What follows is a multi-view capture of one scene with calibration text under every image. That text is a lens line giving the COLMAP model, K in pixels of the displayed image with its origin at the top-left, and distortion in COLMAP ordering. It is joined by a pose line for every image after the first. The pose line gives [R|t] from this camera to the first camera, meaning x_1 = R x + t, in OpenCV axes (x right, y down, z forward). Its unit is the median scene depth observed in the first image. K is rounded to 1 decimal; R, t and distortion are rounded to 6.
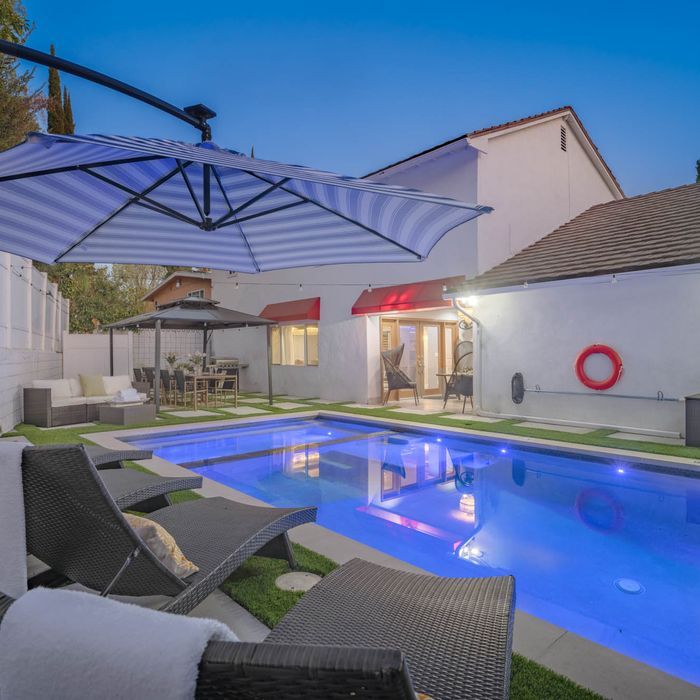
lens RADIAL K [[489.3, 0, 350.0], [0, 489.3, 350.0], [0, 0, 1]] dist [0.003479, 0.000175]
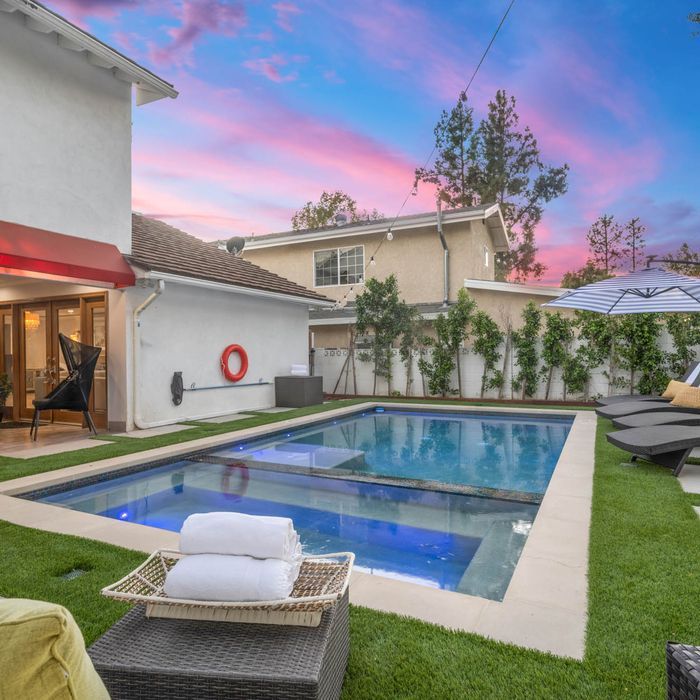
lens RADIAL K [[494.5, 0, 350.0], [0, 494.5, 350.0], [0, 0, 1]] dist [0.003589, 0.000830]
pose [[-0.371889, 0.018467, 0.928093, -0.528647], [0.007096, 0.999829, -0.017051, 0.018450], [-0.928250, 0.000245, -0.371957, 0.848213]]
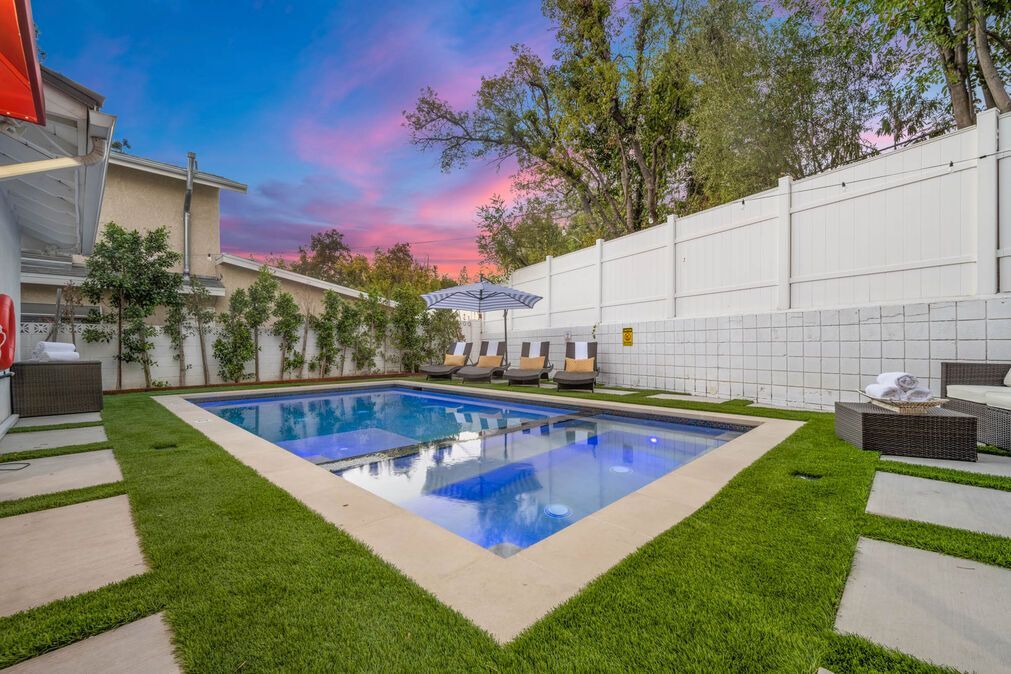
lens RADIAL K [[415.2, 0, 506.1], [0, 415.2, 343.2], [0, 0, 1]] dist [0.001716, 0.000186]
pose [[-0.996372, 0.008151, -0.084712, -0.046874], [0.009317, 0.999867, -0.013375, 0.044053], [0.084592, -0.014116, -0.996316, 1.107045]]
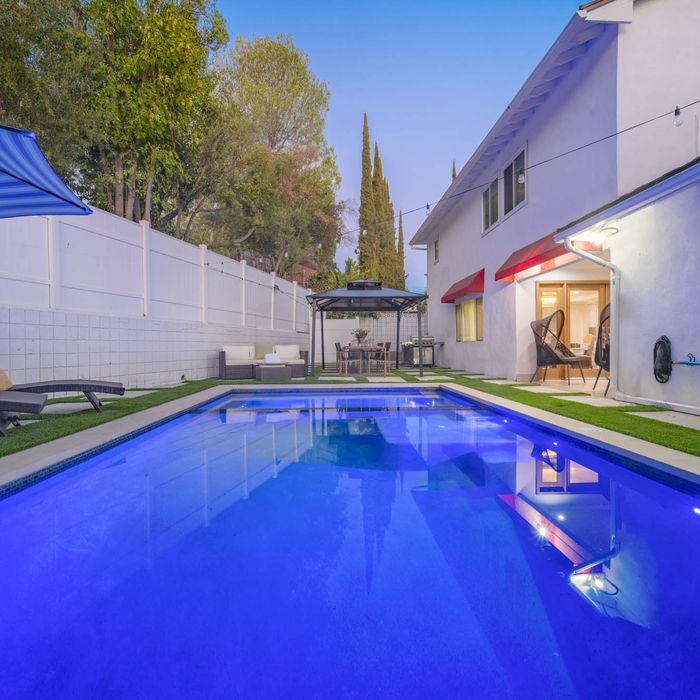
lens RADIAL K [[415.2, 0, 350.0], [0, 415.2, 350.0], [0, 0, 1]] dist [0.001707, 0.000309]
pose [[0.780048, 0.006965, -0.625681, 0.295105], [0.004921, 0.999839, 0.017265, 0.043567], [0.625700, -0.016547, 0.779888, 0.245106]]
